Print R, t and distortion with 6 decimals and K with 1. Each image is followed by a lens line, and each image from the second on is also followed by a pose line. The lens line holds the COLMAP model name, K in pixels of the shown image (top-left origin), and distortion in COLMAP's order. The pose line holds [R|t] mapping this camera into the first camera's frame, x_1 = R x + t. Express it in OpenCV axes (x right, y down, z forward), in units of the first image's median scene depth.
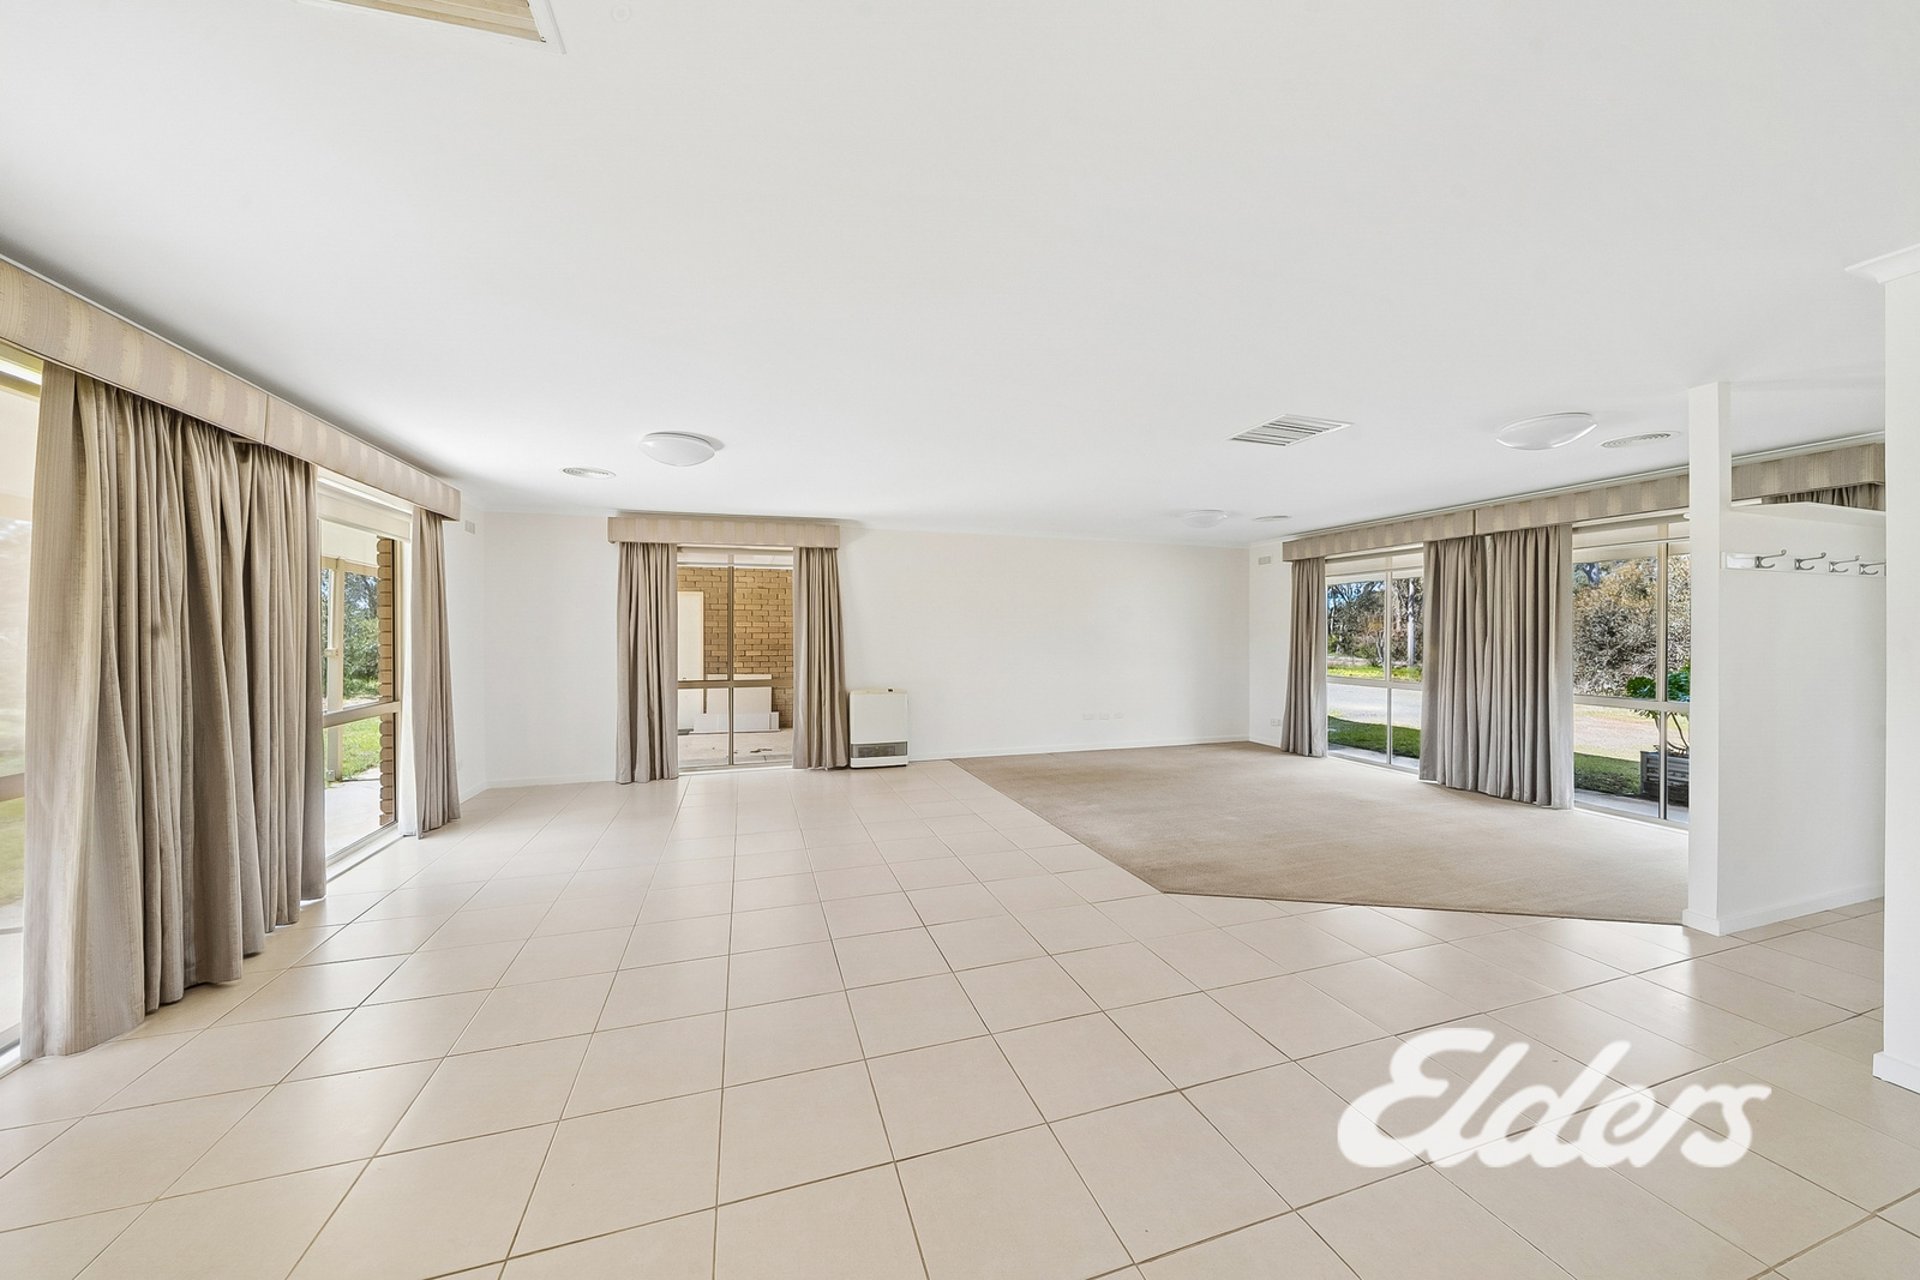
lens RADIAL K [[661.8, 0, 957.5], [0, 661.8, 635.8], [0, 0, 1]] dist [0.001194, 0.000637]
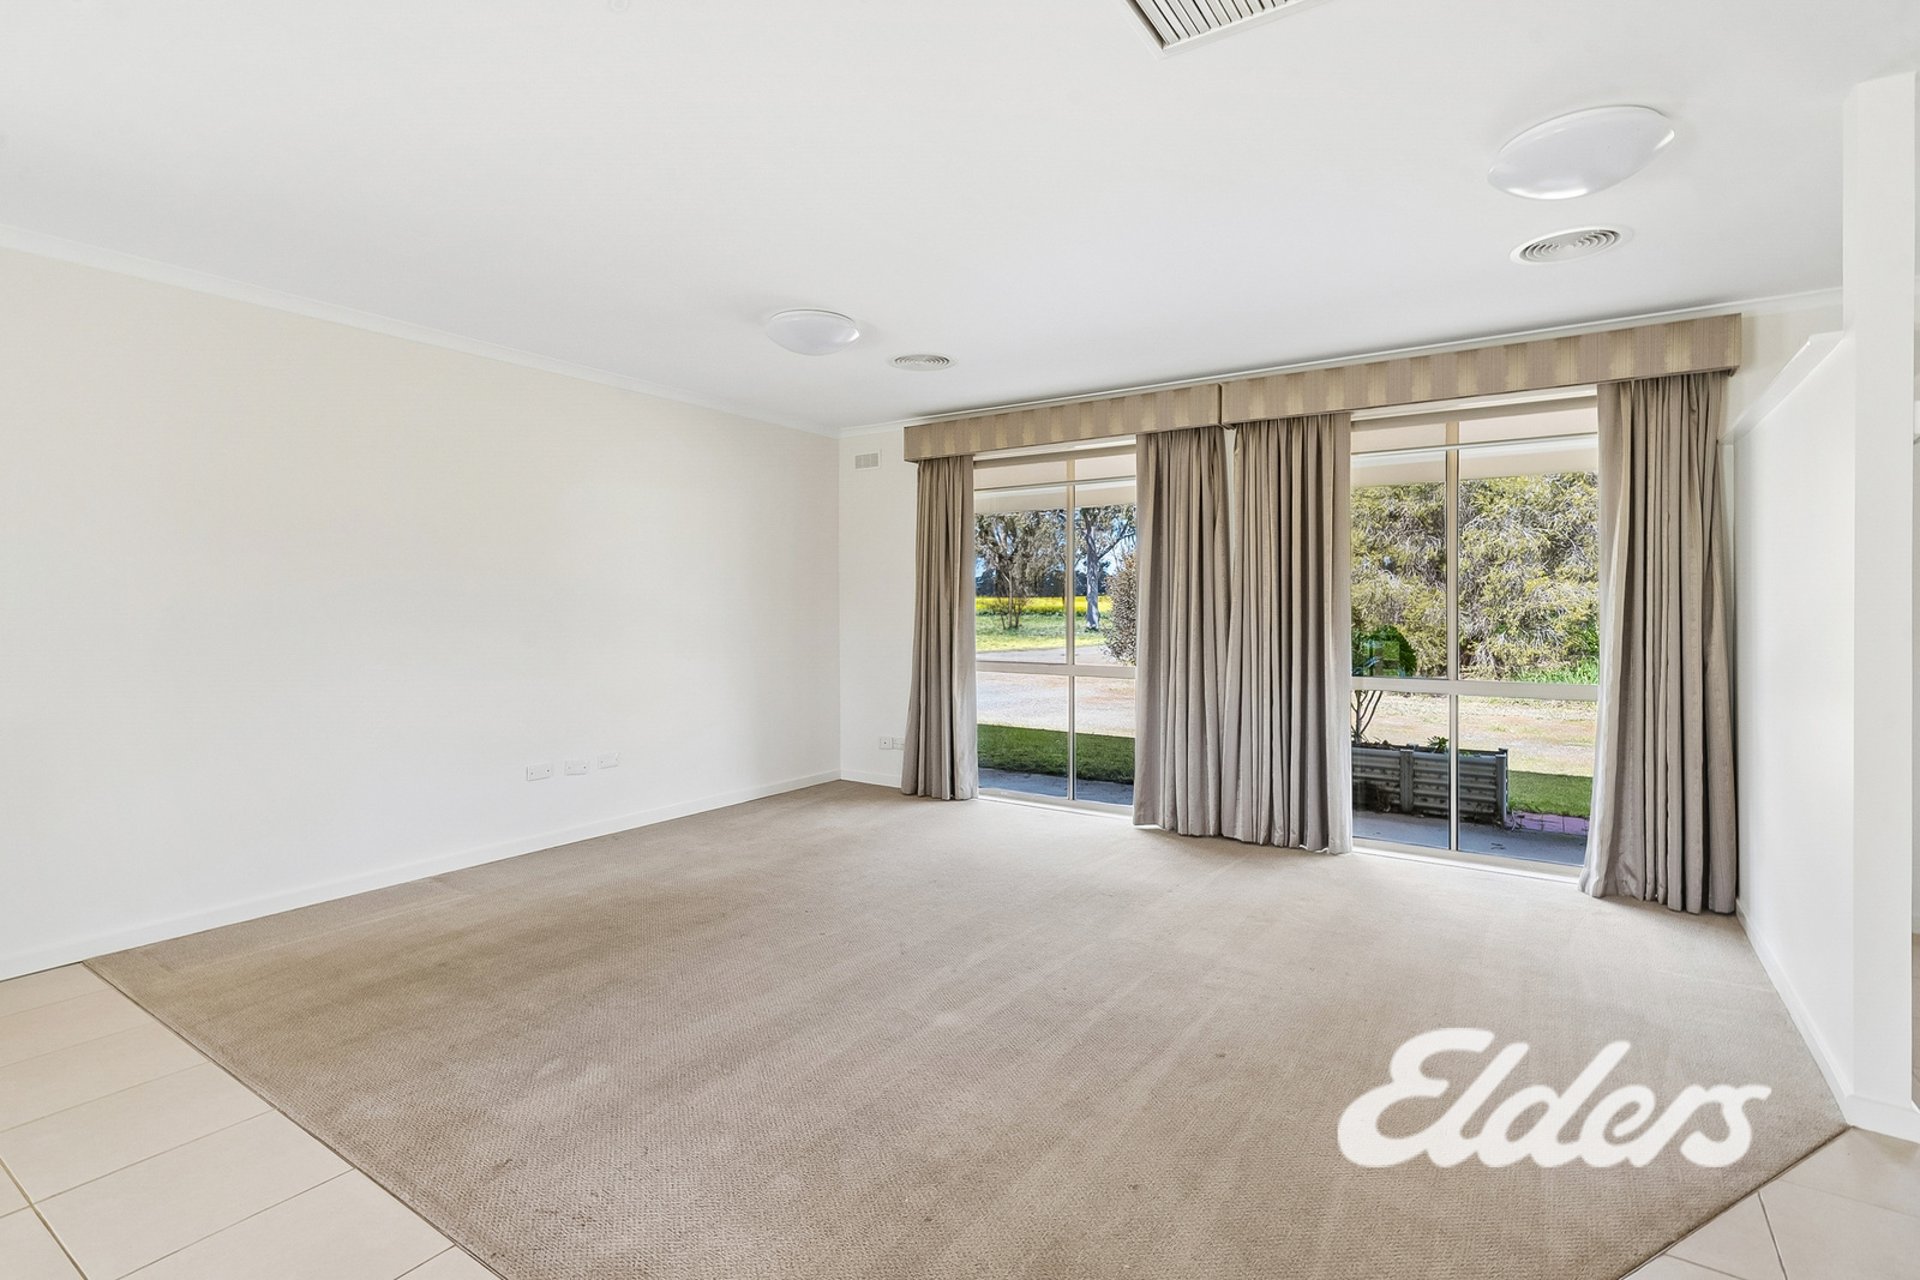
lens RADIAL K [[899.1, 0, 949.1], [0, 899.1, 595.0], [0, 0, 1]] dist [0.010568, 0.001309]
pose [[0.788257, 0.004257, 0.615332, 0.055582], [0.003432, 0.999930, -0.011313, 0.015036], [-0.615337, 0.011029, 0.788187, 0.447870]]
